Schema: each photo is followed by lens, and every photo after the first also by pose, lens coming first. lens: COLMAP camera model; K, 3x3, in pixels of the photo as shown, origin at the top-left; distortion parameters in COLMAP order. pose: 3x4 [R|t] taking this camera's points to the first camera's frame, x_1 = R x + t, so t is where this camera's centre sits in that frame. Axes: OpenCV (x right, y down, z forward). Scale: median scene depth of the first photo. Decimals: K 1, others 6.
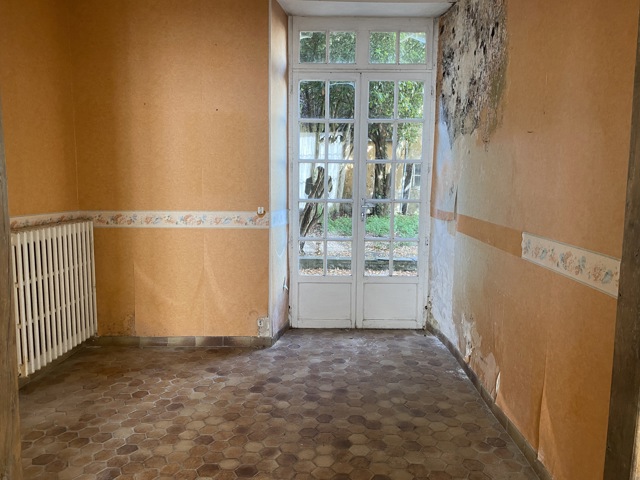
lens RADIAL K [[489.0, 0, 321.0], [0, 489.0, 241.1], [0, 0, 1]] dist [0.013277, -0.023634]
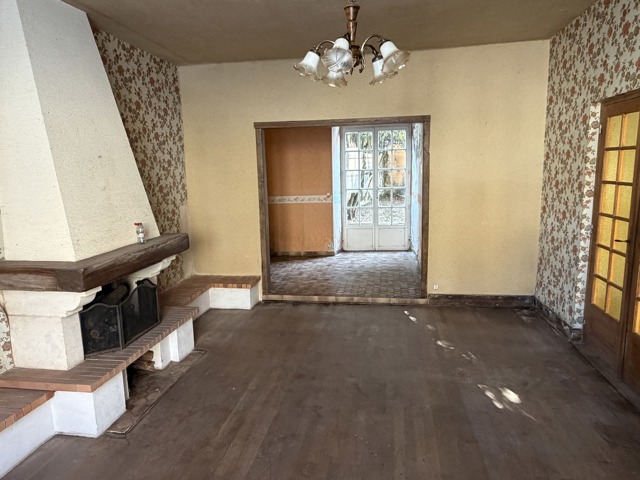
lens RADIAL K [[430.5, 0, 319.9], [0, 430.5, 239.9], [0, 0, 1]] dist [-0.001520, -0.000092]
pose [[0.991947, -0.009003, -0.126335, 0.074973], [0.017036, 0.997890, 0.062647, 0.017022], [0.125505, -0.064295, 0.990007, -0.883263]]
